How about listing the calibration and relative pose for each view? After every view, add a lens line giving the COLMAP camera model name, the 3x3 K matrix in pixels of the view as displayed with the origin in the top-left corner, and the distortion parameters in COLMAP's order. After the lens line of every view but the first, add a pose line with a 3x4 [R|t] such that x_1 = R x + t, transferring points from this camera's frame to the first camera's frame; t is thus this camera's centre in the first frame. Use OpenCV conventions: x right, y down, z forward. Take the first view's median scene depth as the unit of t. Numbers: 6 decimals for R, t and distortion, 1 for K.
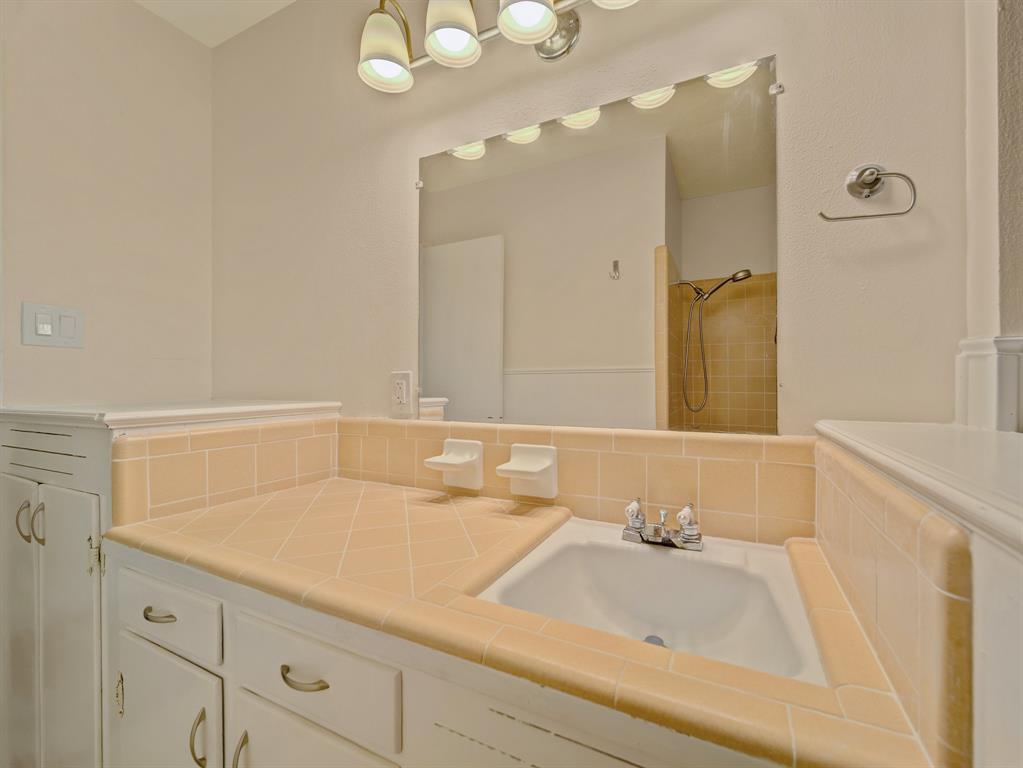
lens RADIAL K [[408.1, 0, 507.4], [0, 408.1, 387.1], [0, 0, 1]] dist [0.008711, -0.000292]
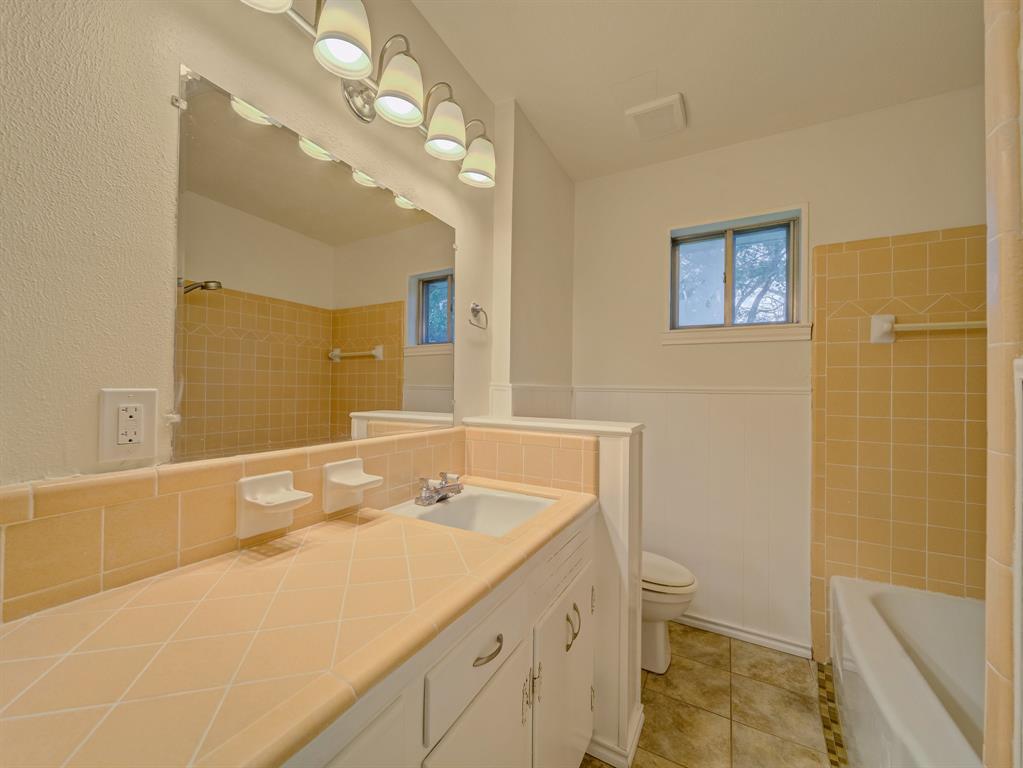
lens RADIAL K [[408.1, 0, 508.5], [0, 408.1, 389.3], [0, 0, 1]] dist [0.008711, -0.000292]
pose [[0.053418, 0.000065, 0.998572, -0.931666], [-0.008715, 0.999962, 0.000401, -0.047398], [-0.998534, -0.008724, 0.053416, 0.482183]]
